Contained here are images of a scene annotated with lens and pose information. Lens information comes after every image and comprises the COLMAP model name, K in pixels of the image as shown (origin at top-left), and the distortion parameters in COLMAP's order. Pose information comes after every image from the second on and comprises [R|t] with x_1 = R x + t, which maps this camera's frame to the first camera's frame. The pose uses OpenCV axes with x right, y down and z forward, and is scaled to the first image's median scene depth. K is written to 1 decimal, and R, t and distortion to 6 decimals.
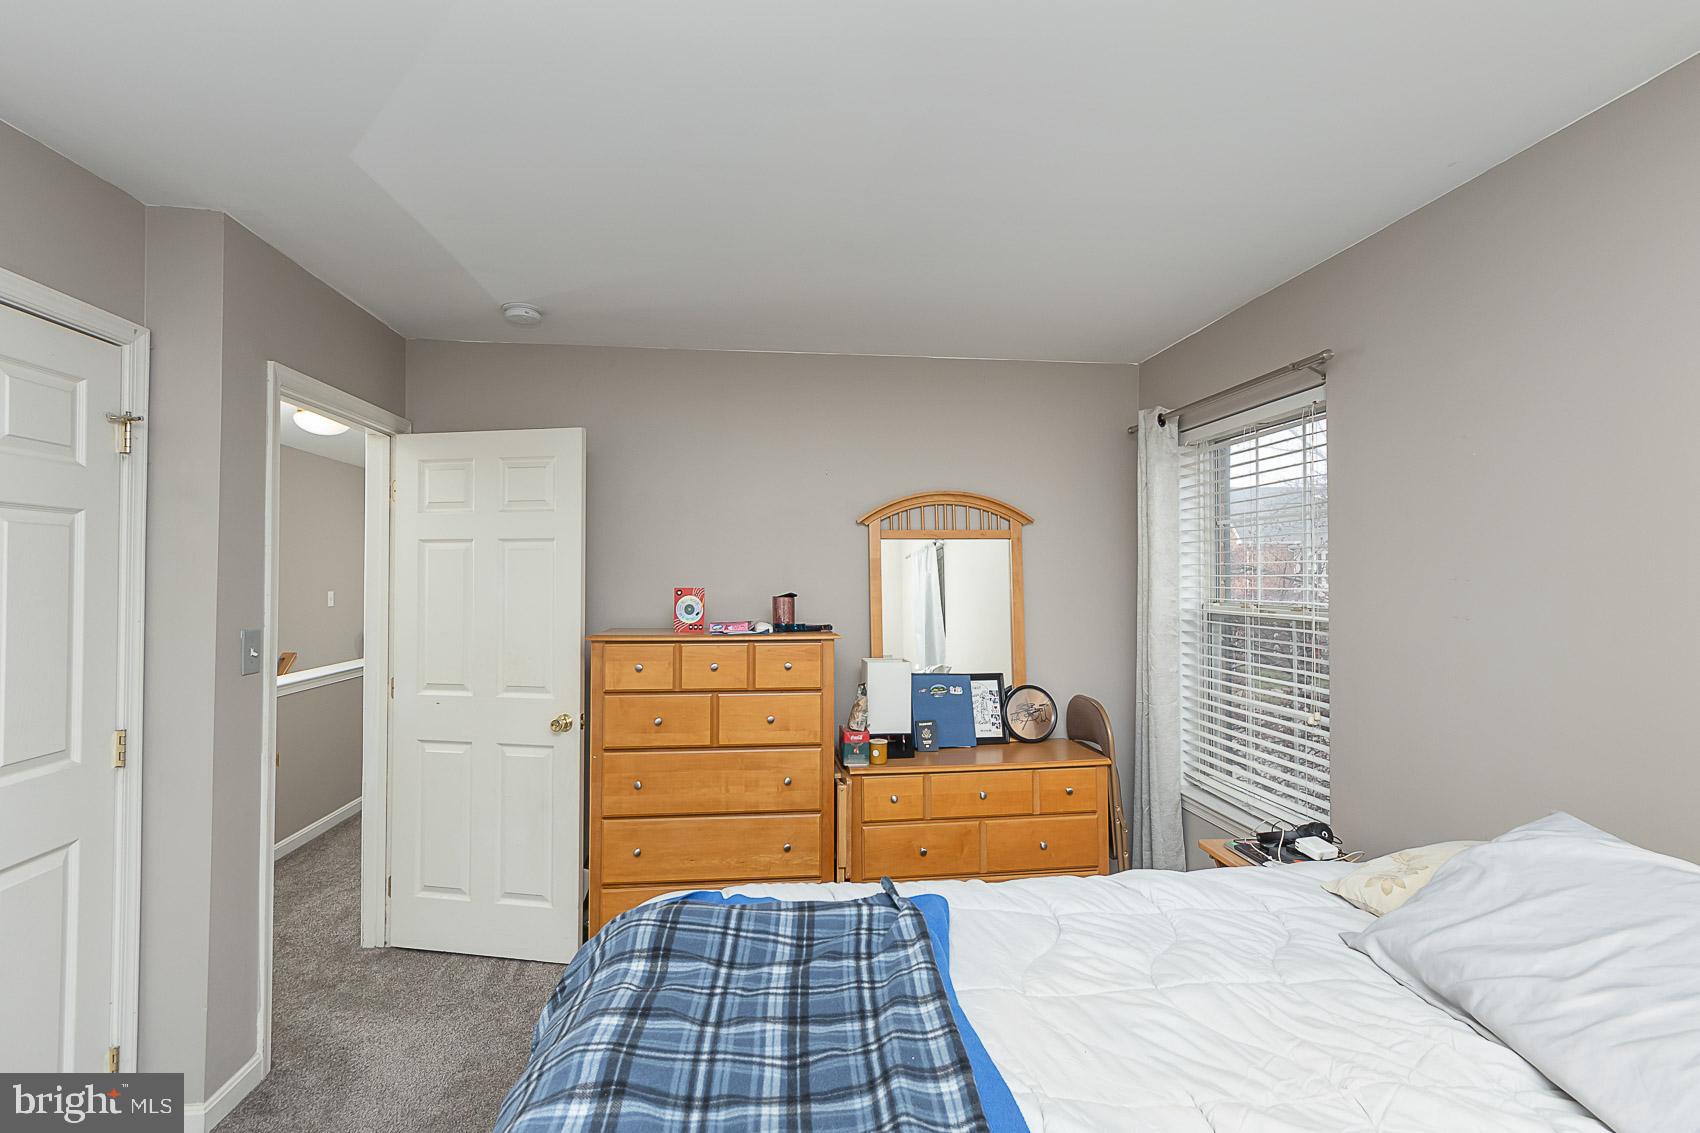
lens RADIAL K [[798.3, 0, 850.0], [0, 798.3, 566.5], [0, 0, 1]] dist [-0.000222, -0.000081]
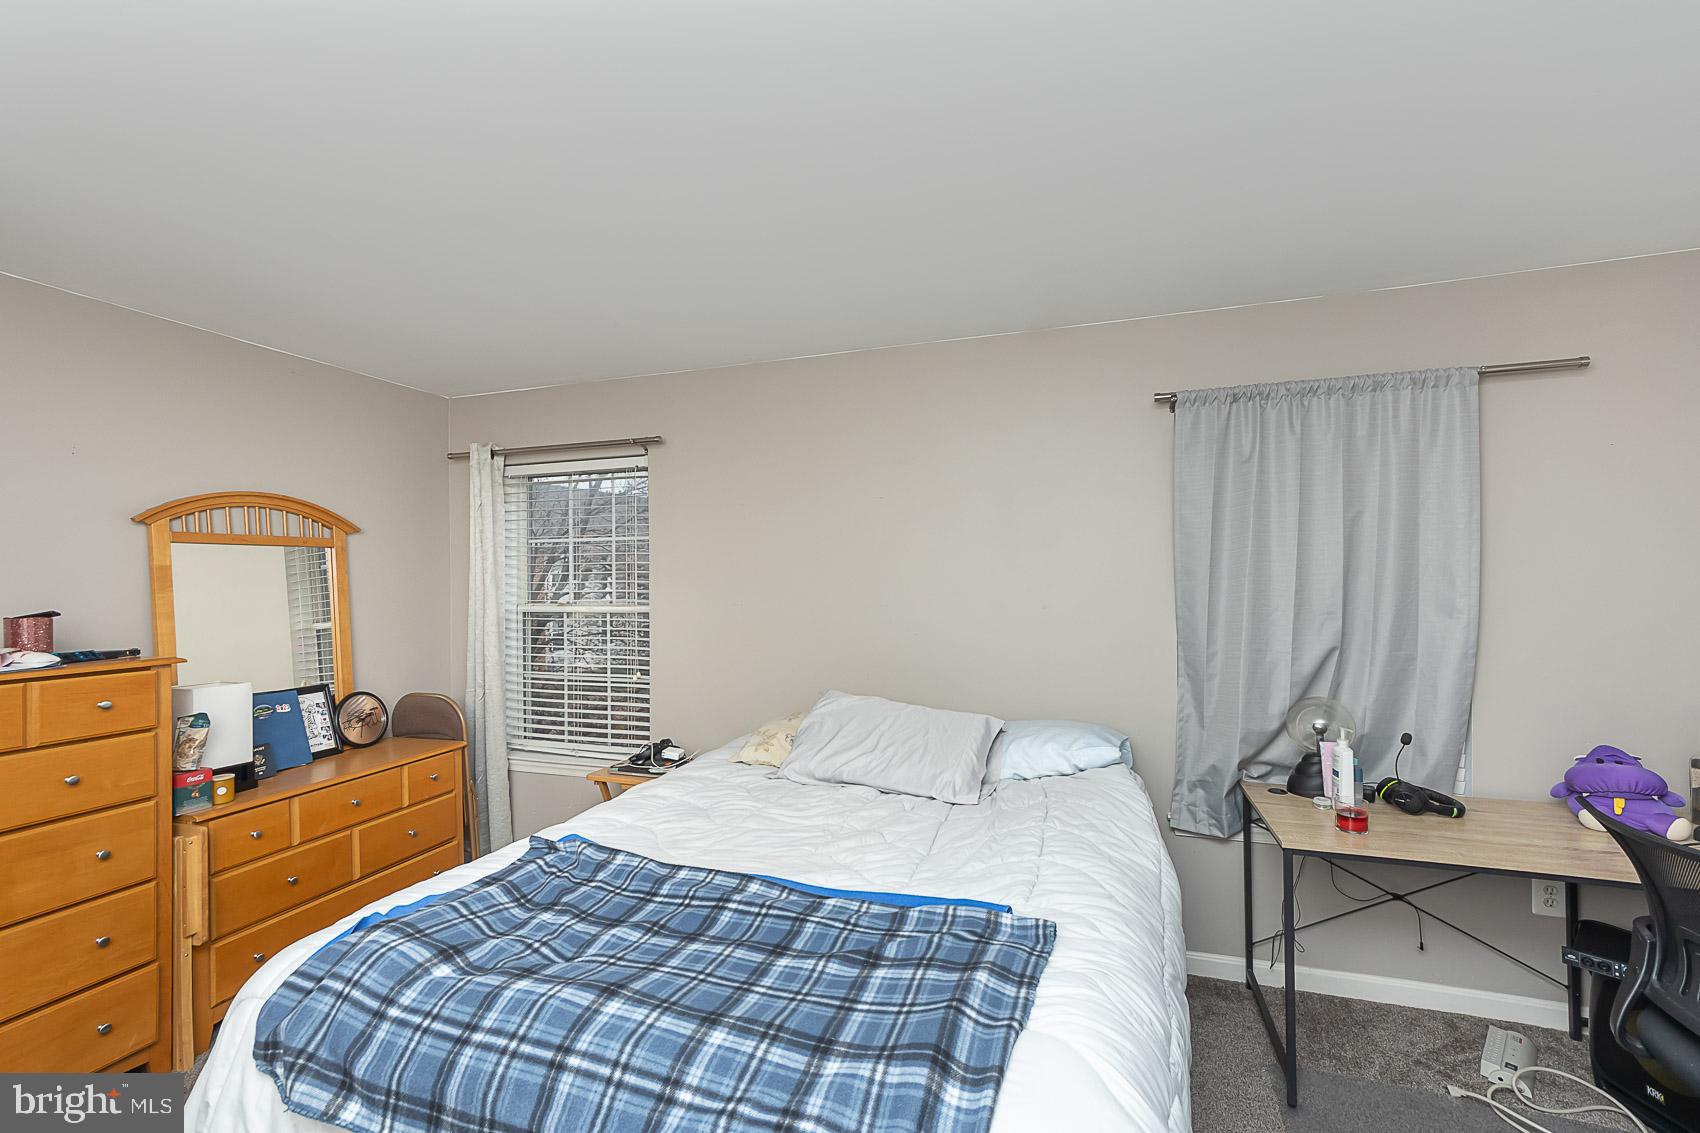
lens RADIAL K [[701.2, 0, 850.0], [0, 701.2, 566.5], [0, 0, 1]] dist [-0.012461, 0.000107]
pose [[0.426024, 0.009477, 0.904662, -0.338140], [-0.000452, 0.999947, -0.010262, -0.002179], [-0.904712, 0.003963, 0.426005, 0.057844]]
